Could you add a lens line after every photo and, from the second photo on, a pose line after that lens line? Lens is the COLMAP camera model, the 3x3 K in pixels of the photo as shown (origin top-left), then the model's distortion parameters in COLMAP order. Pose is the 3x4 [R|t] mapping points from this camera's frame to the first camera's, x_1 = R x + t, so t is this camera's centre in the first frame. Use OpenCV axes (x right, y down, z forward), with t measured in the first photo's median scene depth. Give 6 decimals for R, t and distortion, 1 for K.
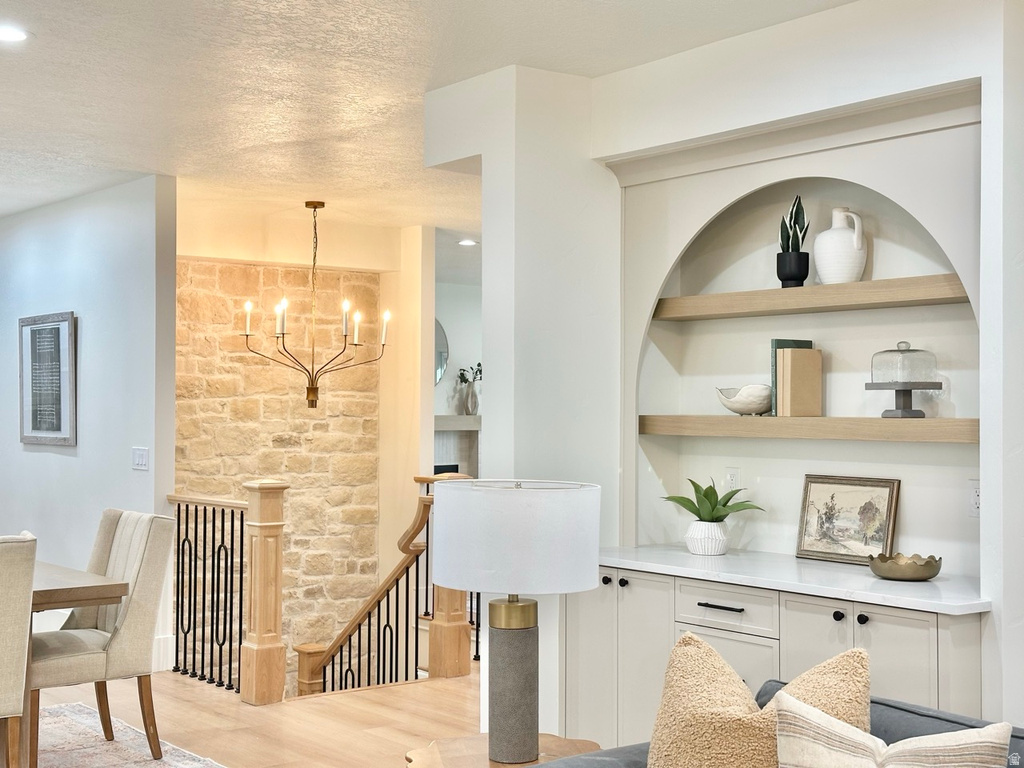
lens RADIAL K [[1427.0, 0, 512.0], [0, 1427.0, 384.0], [0, 0, 1]] dist [0.138916, 0.002306]
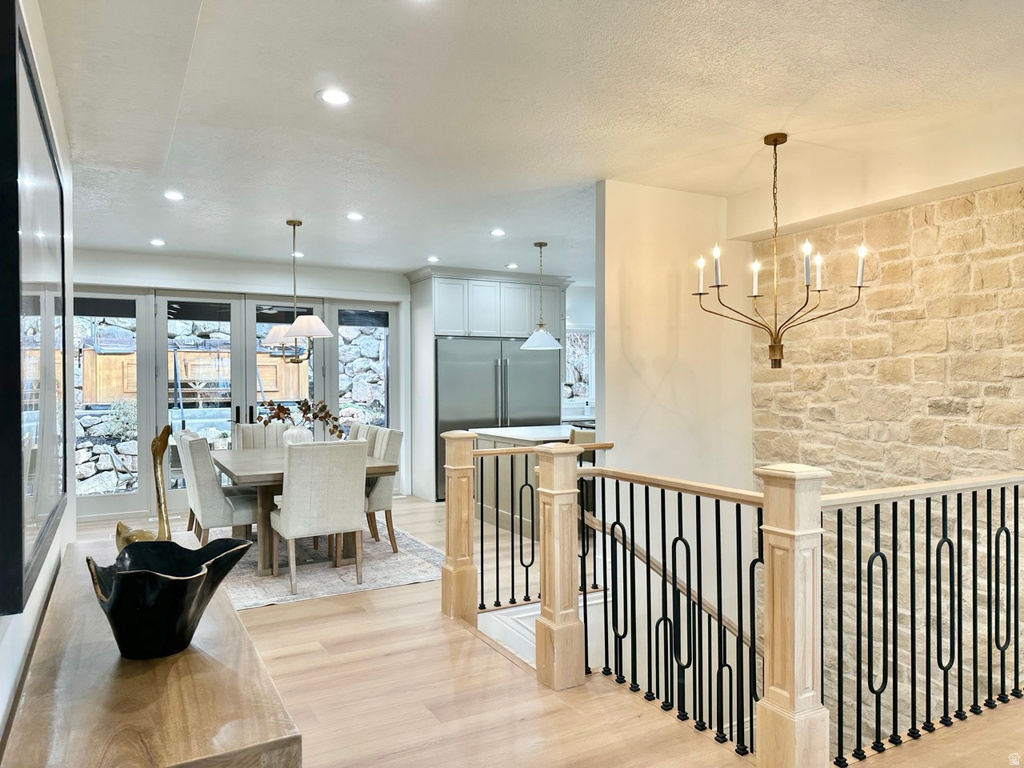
lens RADIAL K [[722.4, 0, 509.9], [0, 722.4, 387.3], [0, 0, 1]] dist [0.059962, -0.074666]
pose [[-0.156700, 0.001354, -0.987645, 0.307872], [0.022027, 0.999755, -0.002124, 0.023861], [0.987401, -0.022088, -0.156691, 0.832167]]
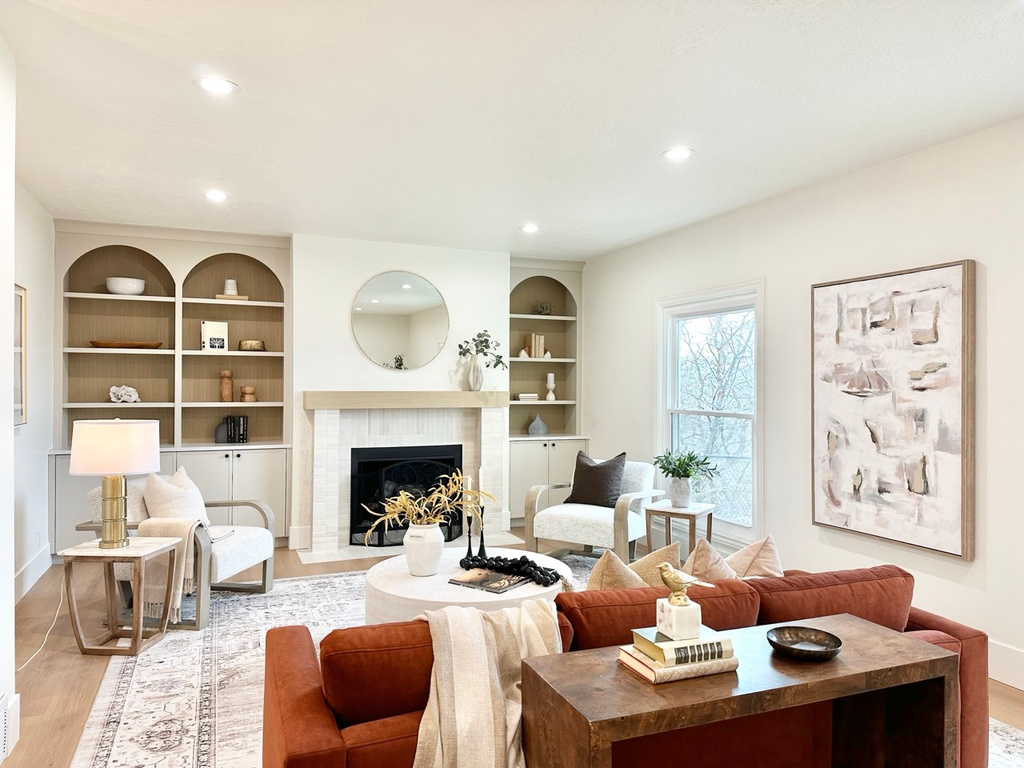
lens RADIAL K [[696.4, 0, 512.0], [0, 696.4, 384.0], [0, 0, 1]] dist [0.071664, -0.066051]
pose [[0.967268, 0.003291, -0.253735, 0.163083], [0.000972, 0.999861, 0.016673, 0.014998], [0.253755, -0.016374, 0.967130, 0.868109]]
